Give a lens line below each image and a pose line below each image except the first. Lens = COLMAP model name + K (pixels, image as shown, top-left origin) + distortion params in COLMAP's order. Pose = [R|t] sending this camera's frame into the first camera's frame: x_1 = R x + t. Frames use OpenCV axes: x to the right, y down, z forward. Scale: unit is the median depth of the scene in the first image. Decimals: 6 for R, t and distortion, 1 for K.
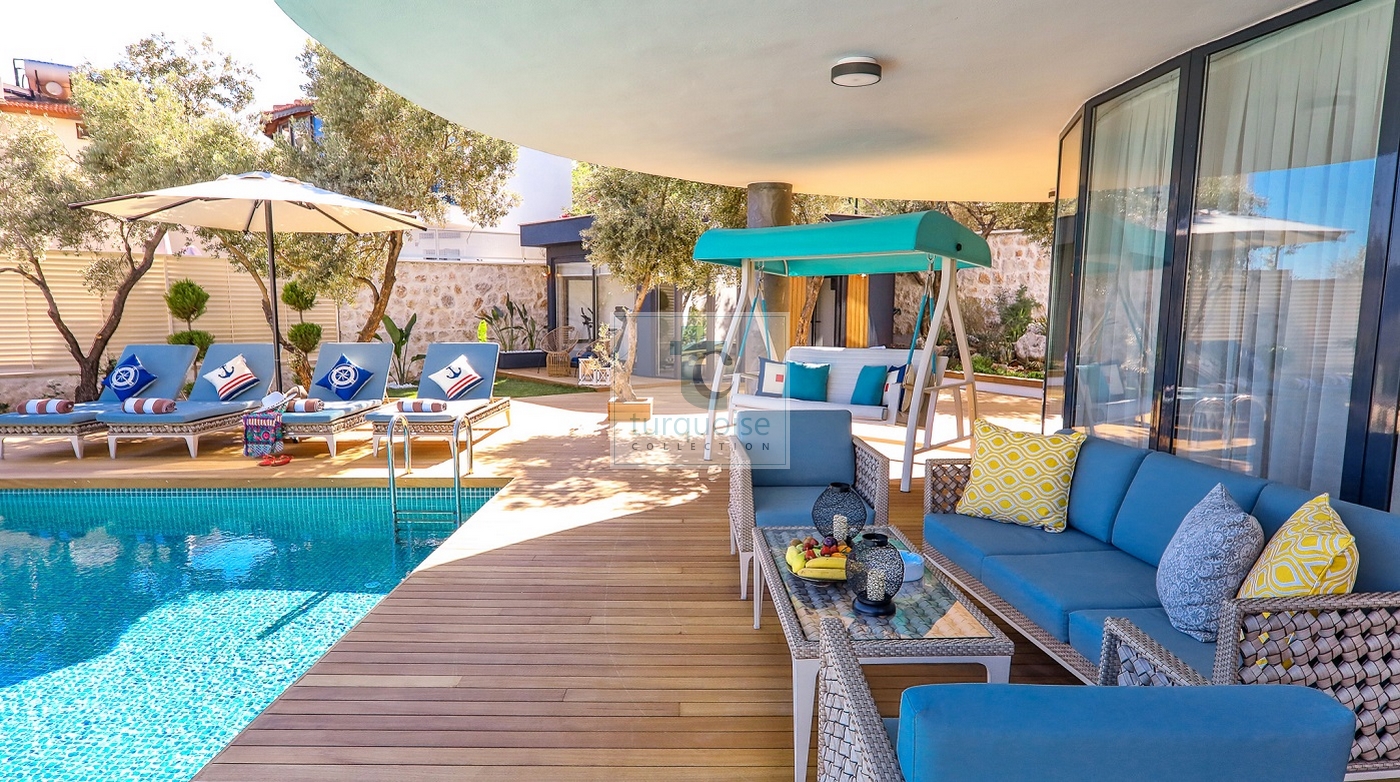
lens RADIAL K [[823.1, 0, 699.0], [0, 823.1, 386.7], [0, 0, 1]] dist [0.005657, 0.004243]
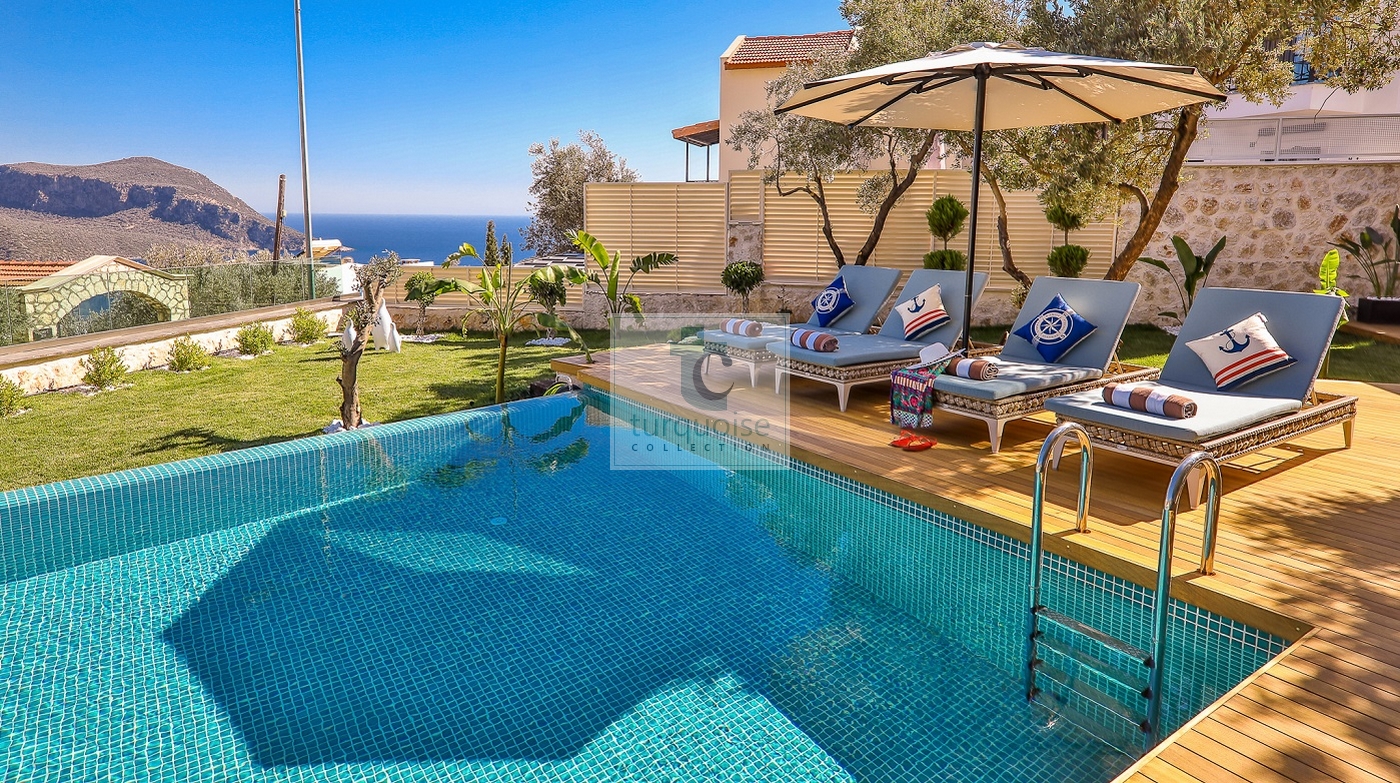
lens RADIAL K [[767.4, 0, 715.4], [0, 767.4, 325.6], [0, 0, 1]] dist [0.013304, -0.001862]
pose [[0.579146, 0.115217, -0.807041, -0.077168], [-0.089865, 0.992952, 0.077270, -0.038679], [0.810256, 0.027774, 0.585418, 0.403000]]
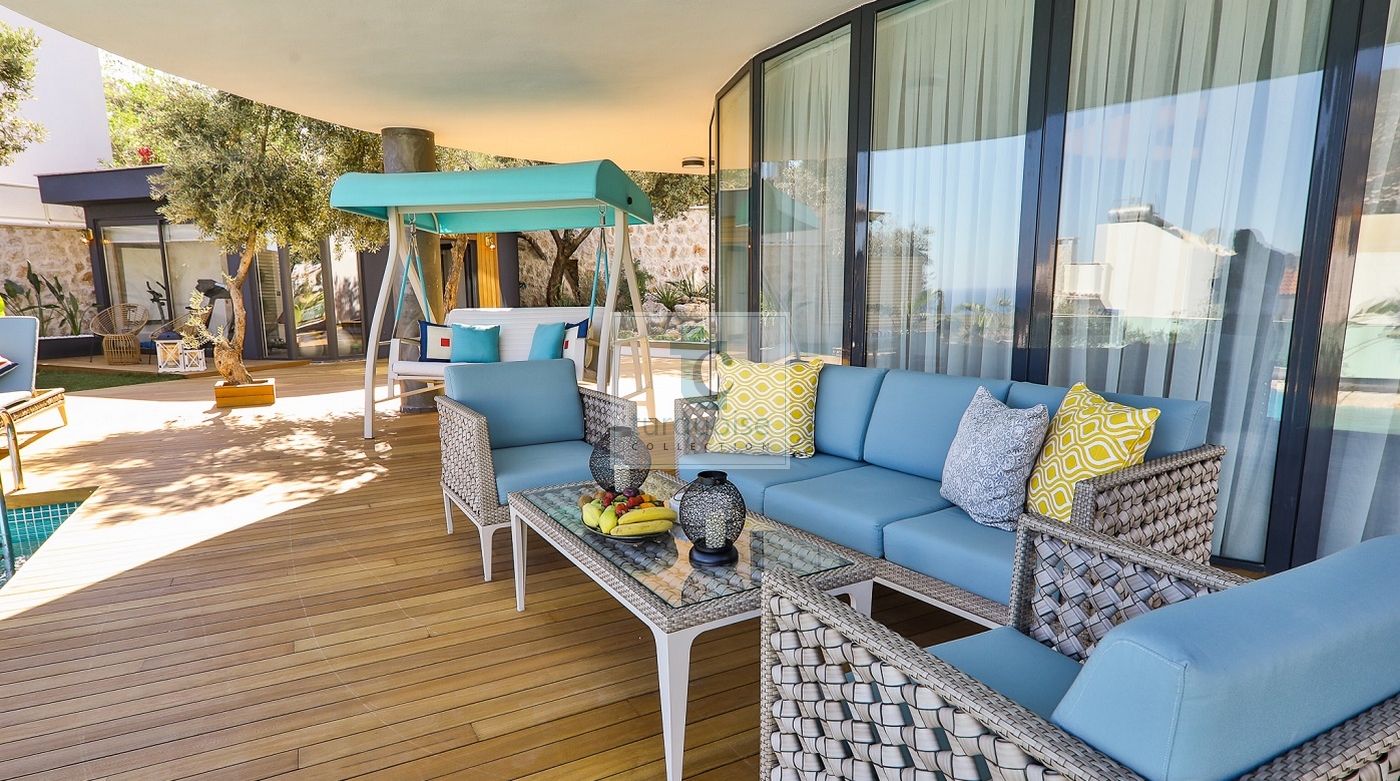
lens RADIAL K [[767.4, 0, 704.3], [0, 767.4, 404.0], [0, 0, 1]] dist [0.013304, -0.001862]
pose [[0.878124, -0.081135, 0.471504, -0.051320], [0.057727, 0.996284, 0.063926, 0.017731], [-0.474938, -0.028916, 0.879544, 0.093241]]
